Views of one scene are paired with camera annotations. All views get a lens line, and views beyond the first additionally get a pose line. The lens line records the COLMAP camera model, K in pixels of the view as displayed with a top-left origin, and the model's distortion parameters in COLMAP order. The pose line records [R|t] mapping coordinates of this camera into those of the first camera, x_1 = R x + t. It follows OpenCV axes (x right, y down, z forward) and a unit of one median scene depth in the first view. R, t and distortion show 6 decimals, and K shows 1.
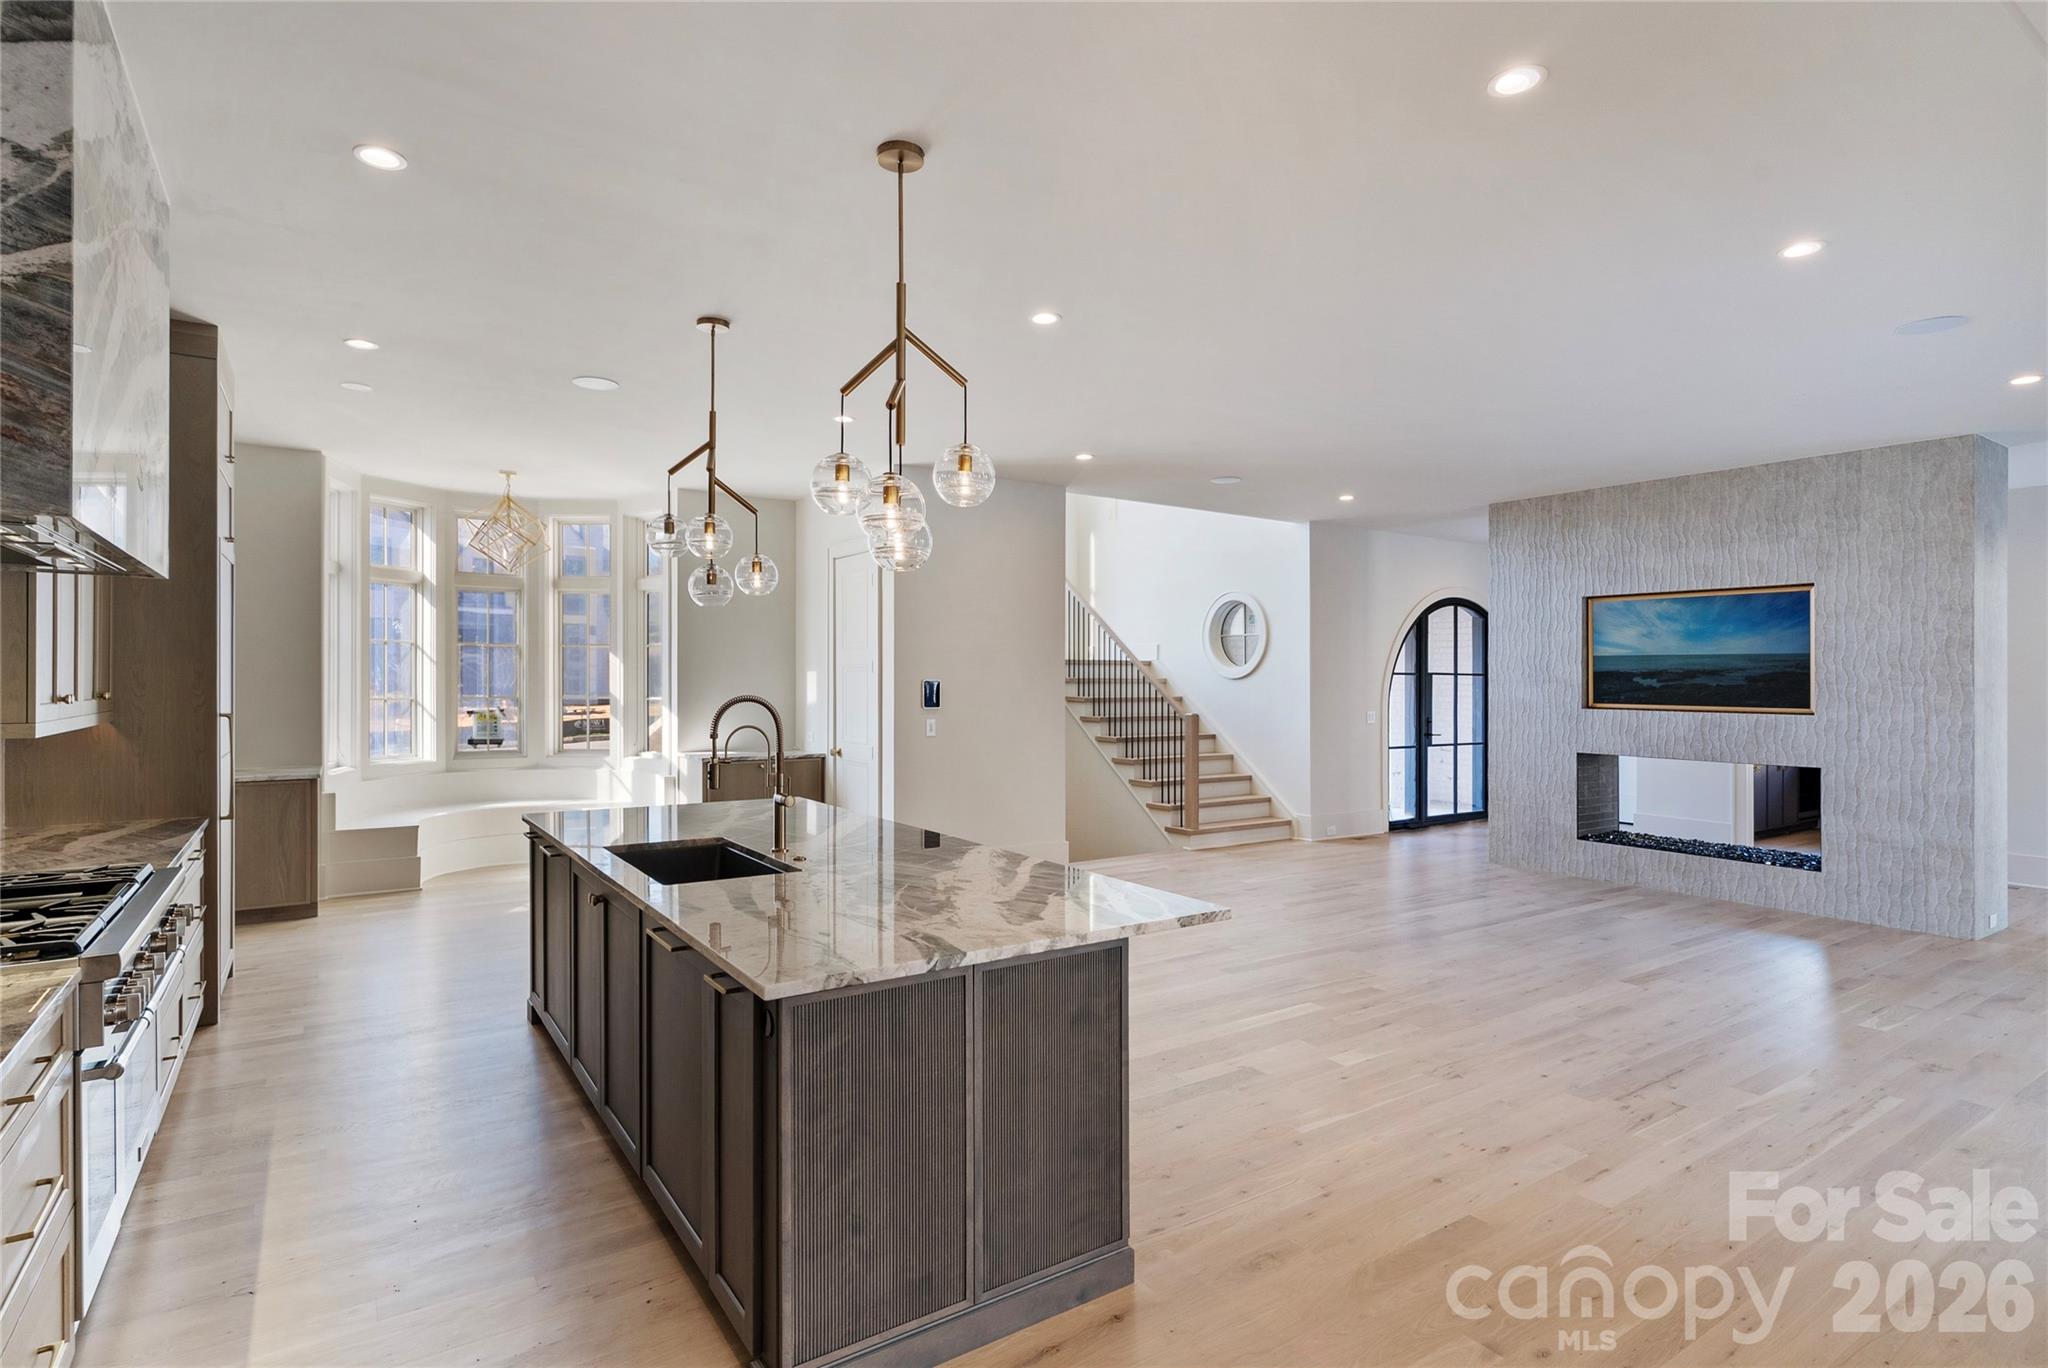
lens RADIAL K [[1025.3, 0, 1005.6], [0, 1025.3, 682.6], [0, 0, 1]] dist [0.002097, 0.001532]
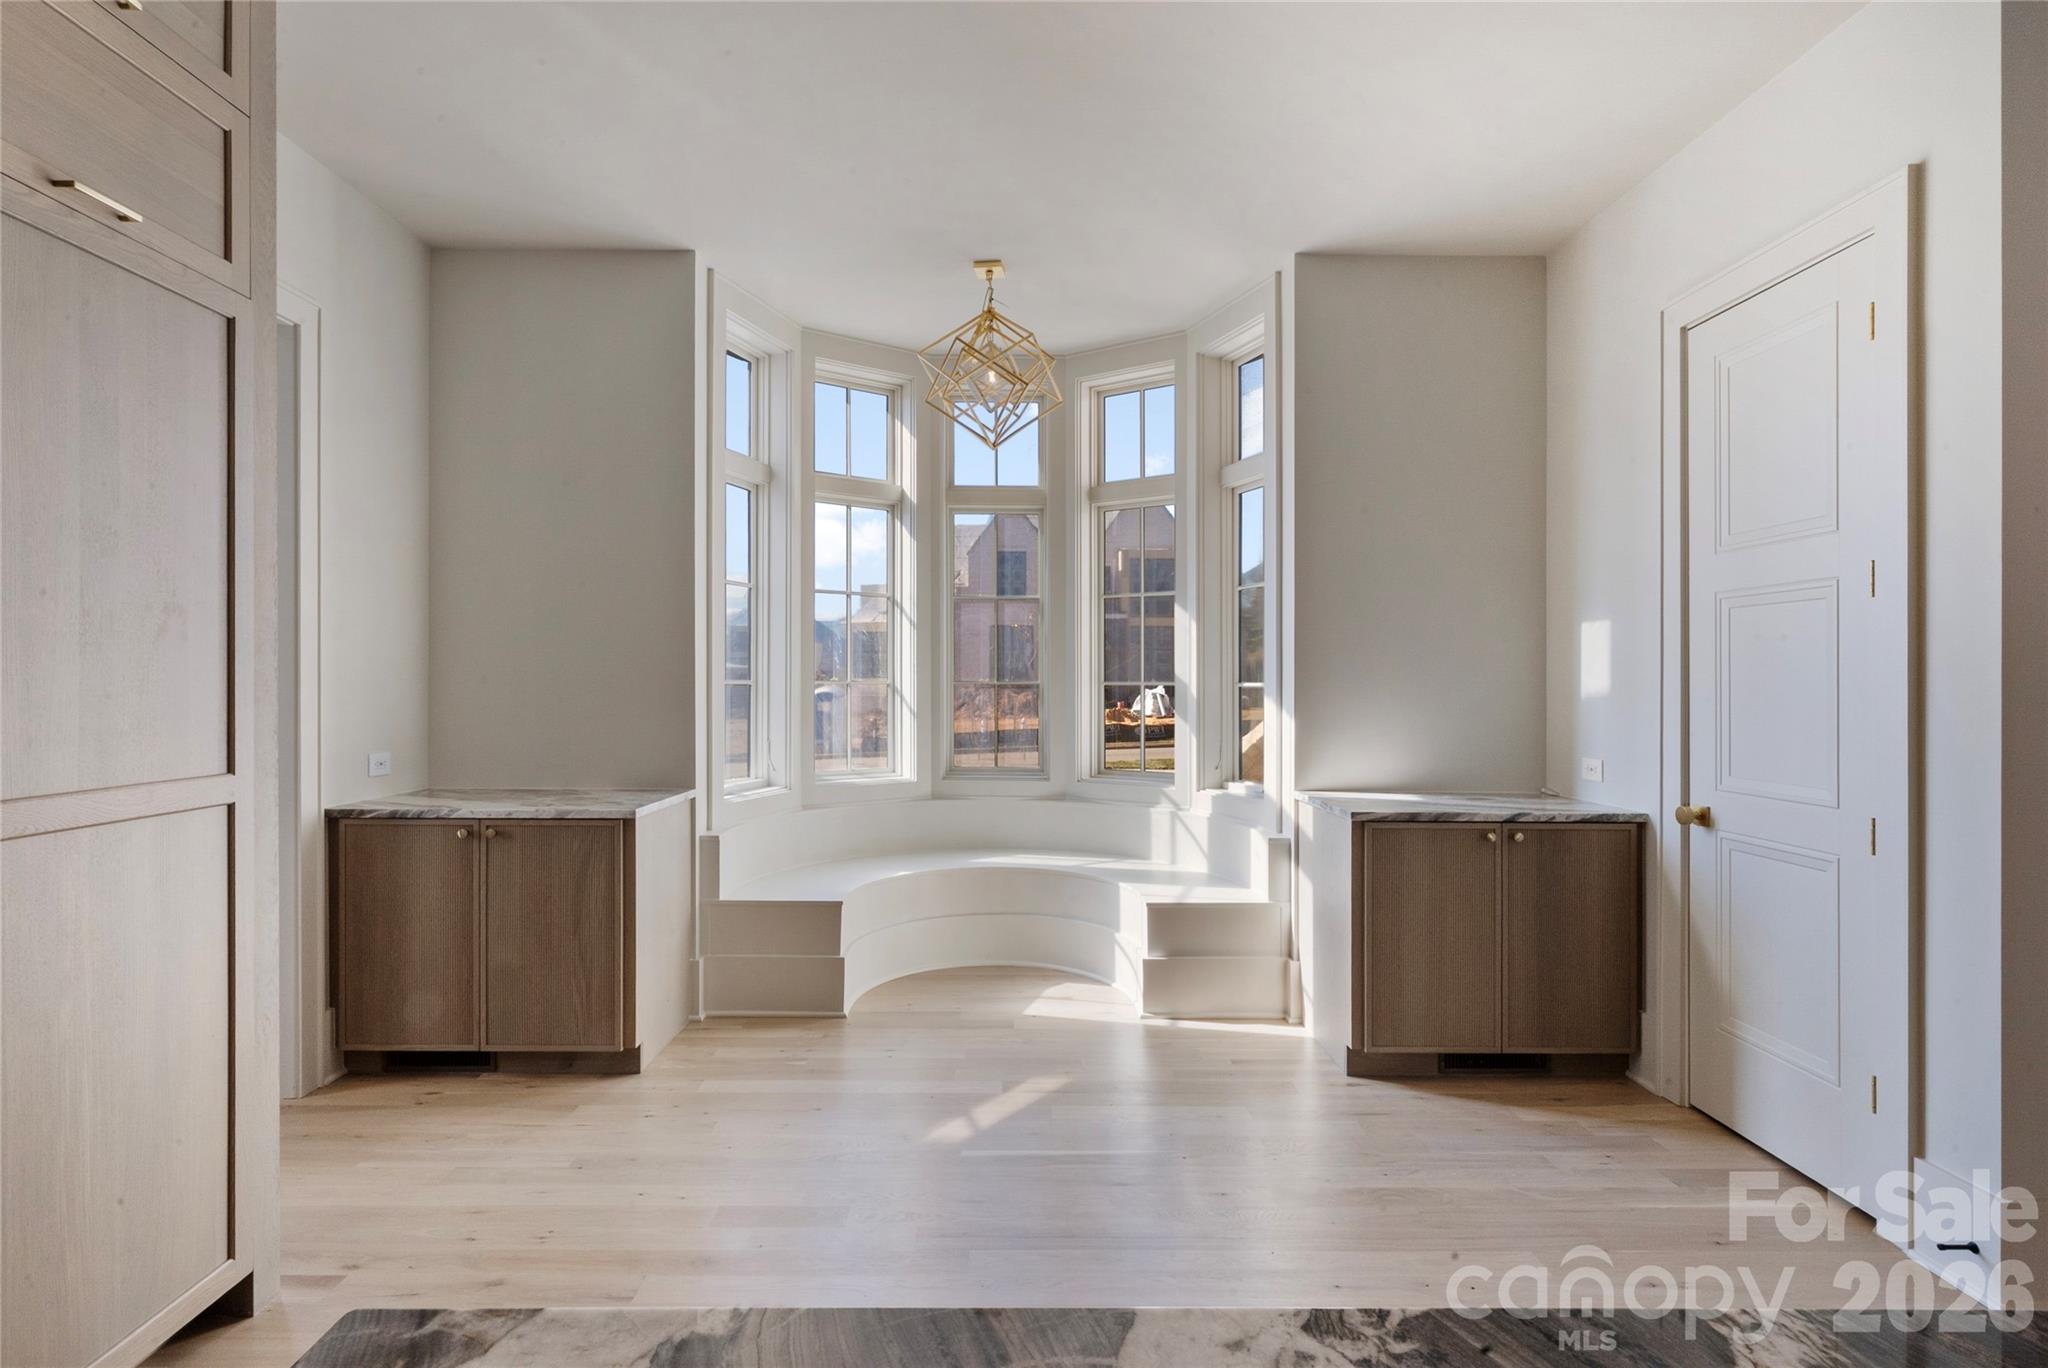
lens RADIAL K [[1025.3, 0, 1005.6], [0, 1025.3, 682.6], [0, 0, 1]] dist [0.002097, 0.001532]
pose [[0.839873, 0.000457, -0.542782, -0.187962], [-0.002905, 0.999989, -0.003652, 0.020511], [0.542775, 0.004644, 0.839866, 0.567831]]
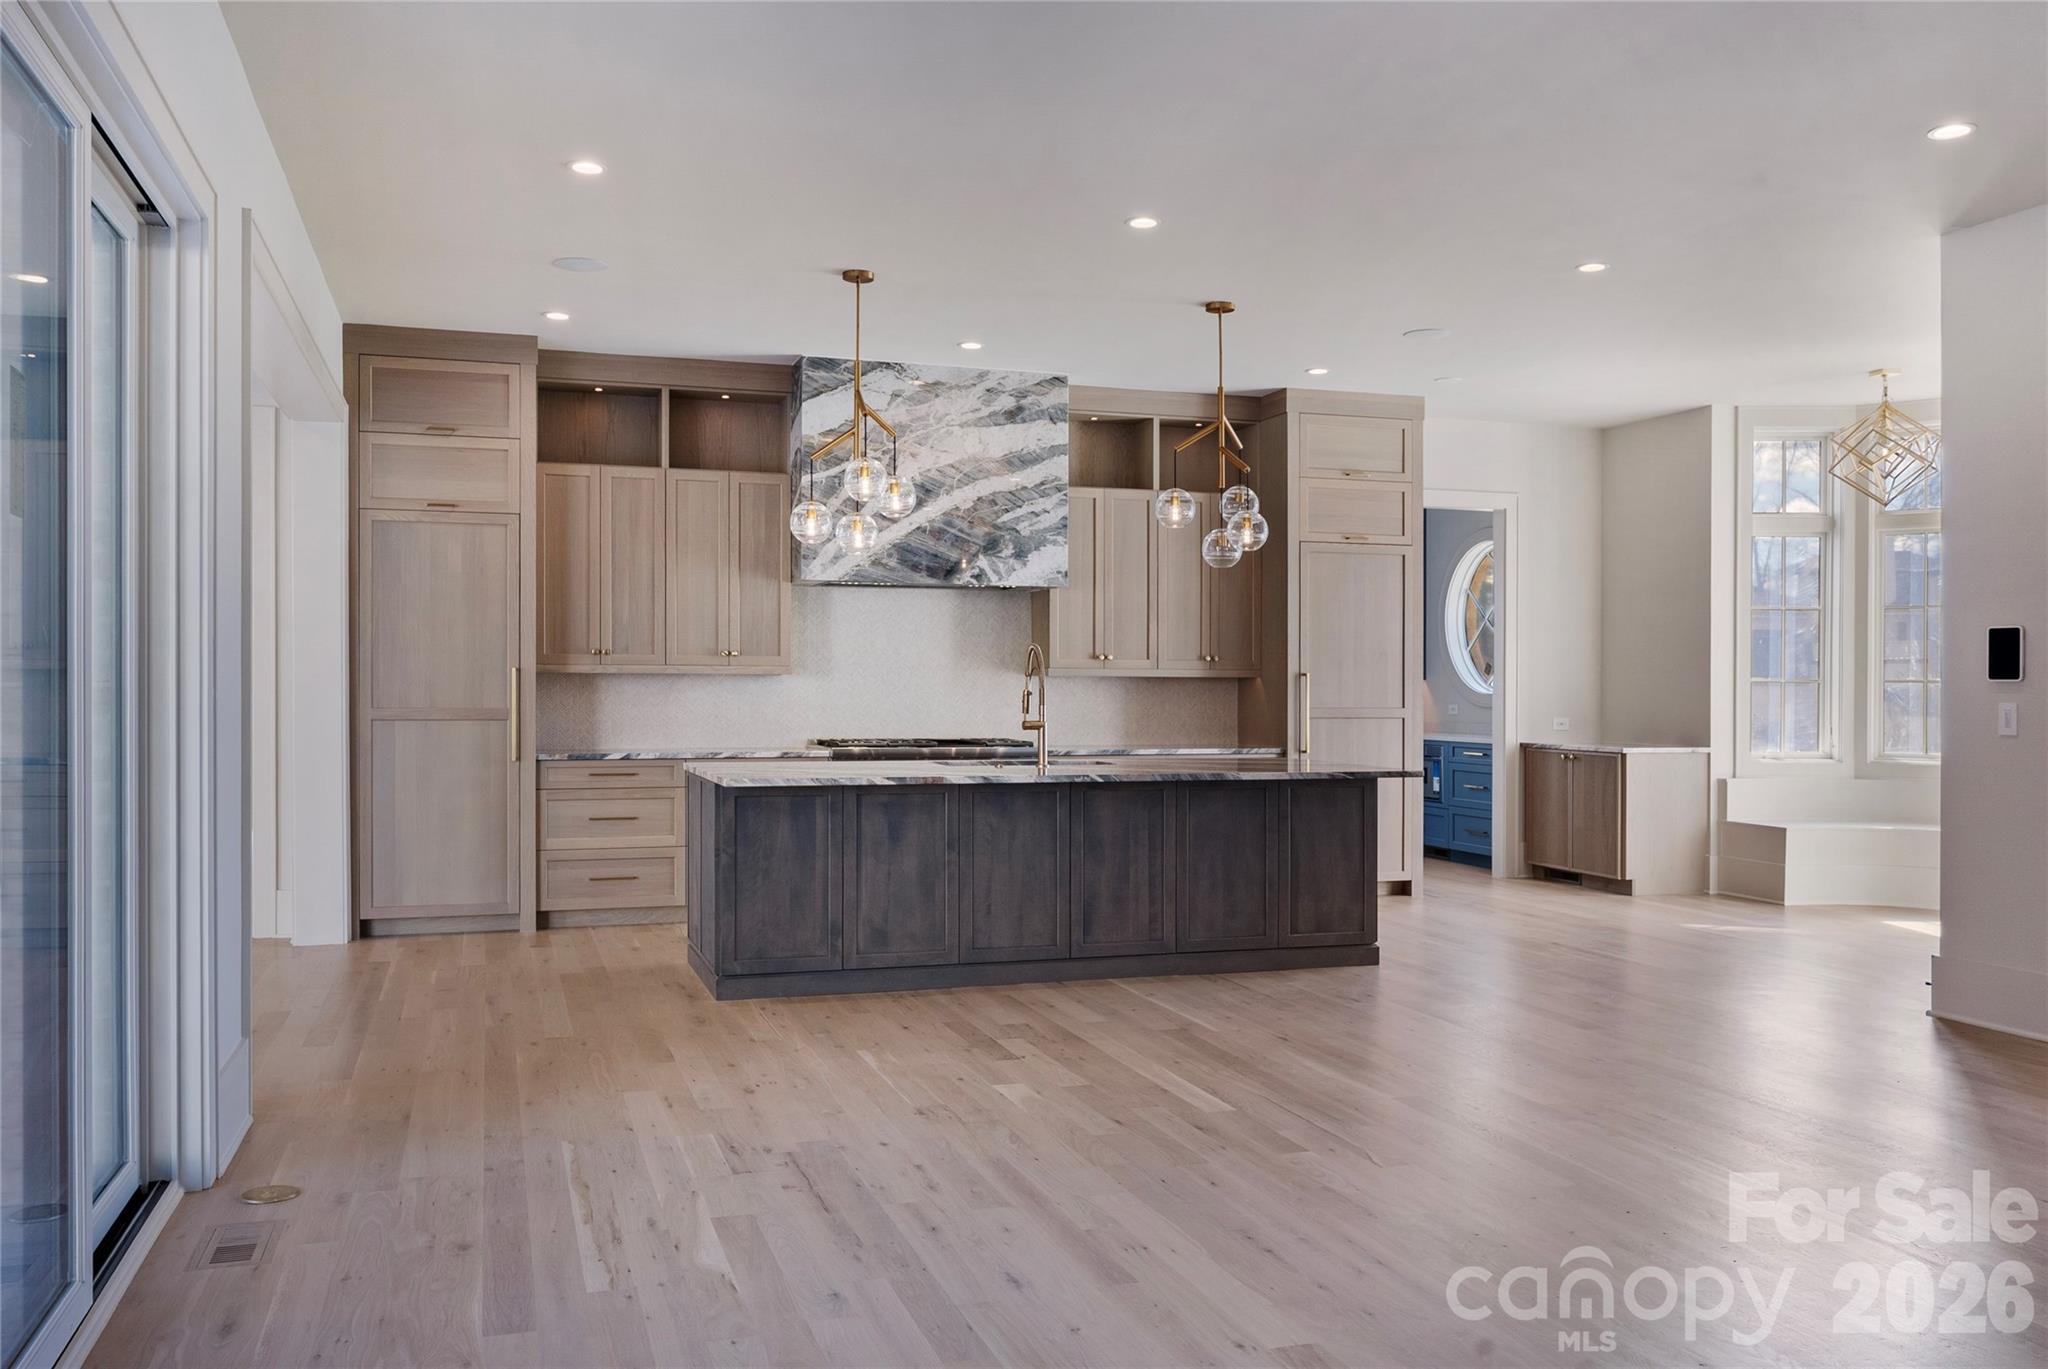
lens RADIAL K [[1606.9, 0, 1024.0], [0, 1606.9, 684.5], [0, 0, 1]] dist [0.001466, 0.000261]
pose [[-0.257280, -0.007546, -0.966307, 0.837017], [-0.011349, 0.999924, -0.004787, 0.036150], [0.966270, 0.009735, -0.257346, 0.729775]]
